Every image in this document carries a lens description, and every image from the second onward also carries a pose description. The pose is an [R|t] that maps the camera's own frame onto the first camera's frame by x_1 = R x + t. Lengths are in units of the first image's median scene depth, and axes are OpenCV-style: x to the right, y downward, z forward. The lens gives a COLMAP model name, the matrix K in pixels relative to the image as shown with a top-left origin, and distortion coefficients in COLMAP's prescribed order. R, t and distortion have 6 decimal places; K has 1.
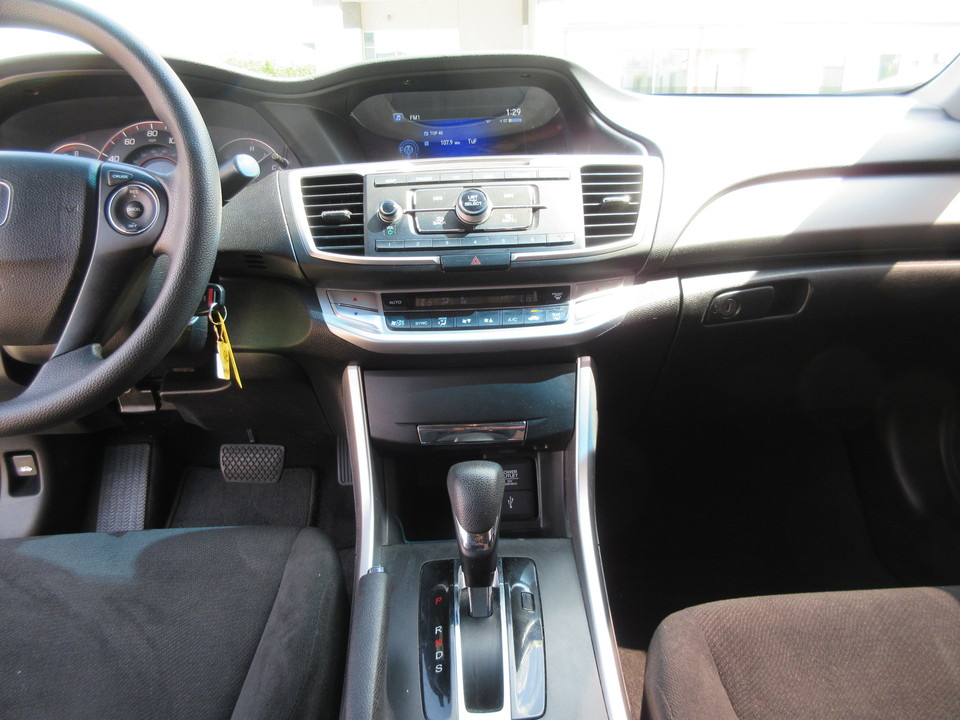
lens RADIAL K [[699.0, 0, 480.0], [0, 699.0, 360.0], [0, 0, 1]] dist [-0.008003, 0.002552]
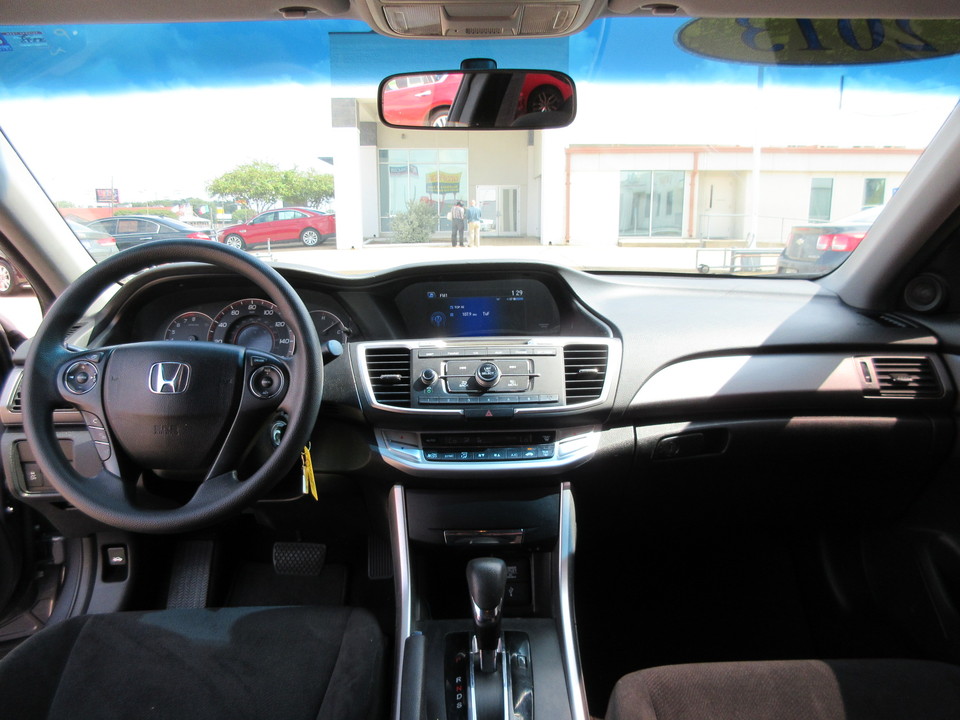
lens RADIAL K [[699.0, 0, 480.0], [0, 699.0, 360.0], [0, 0, 1]] dist [-0.008003, 0.002552]
pose [[0.999789, 0.019922, -0.005078, -0.018602], [-0.020445, 0.989405, -0.143738, -0.042796], [0.002161, 0.143811, 0.989603, -0.409986]]
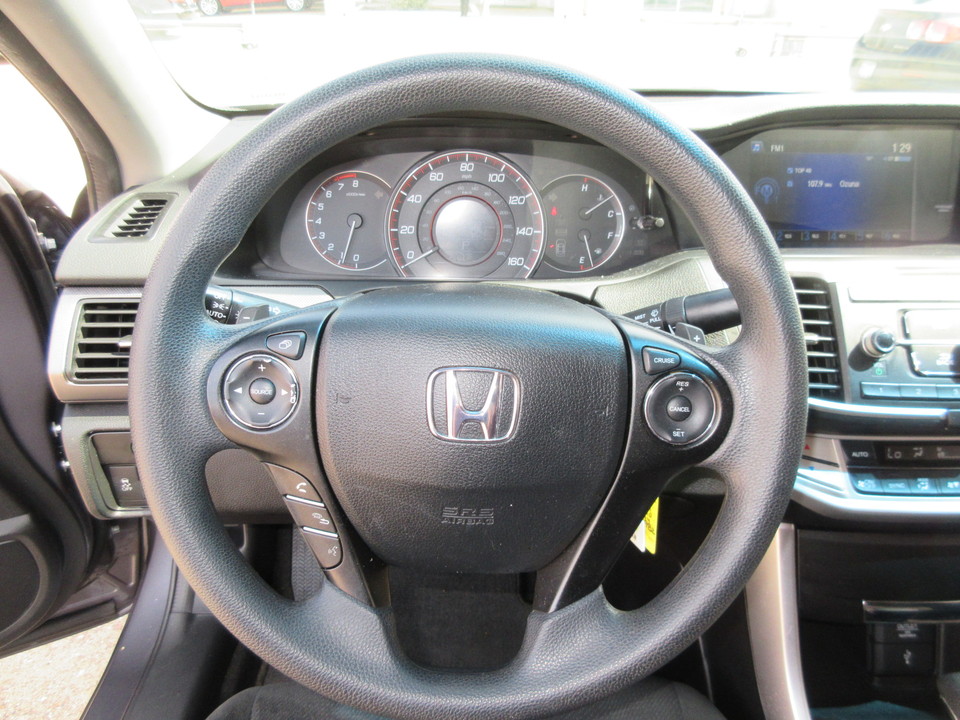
lens RADIAL K [[703.6, 0, 484.8], [0, 703.6, 359.9], [0, 0, 1]] dist [-0.018038, -0.000327]
pose [[0.998828, 0.041820, 0.024357, -0.559949], [-0.045001, 0.987740, 0.149480, -0.283374], [-0.017807, -0.150400, 0.988465, 0.262999]]
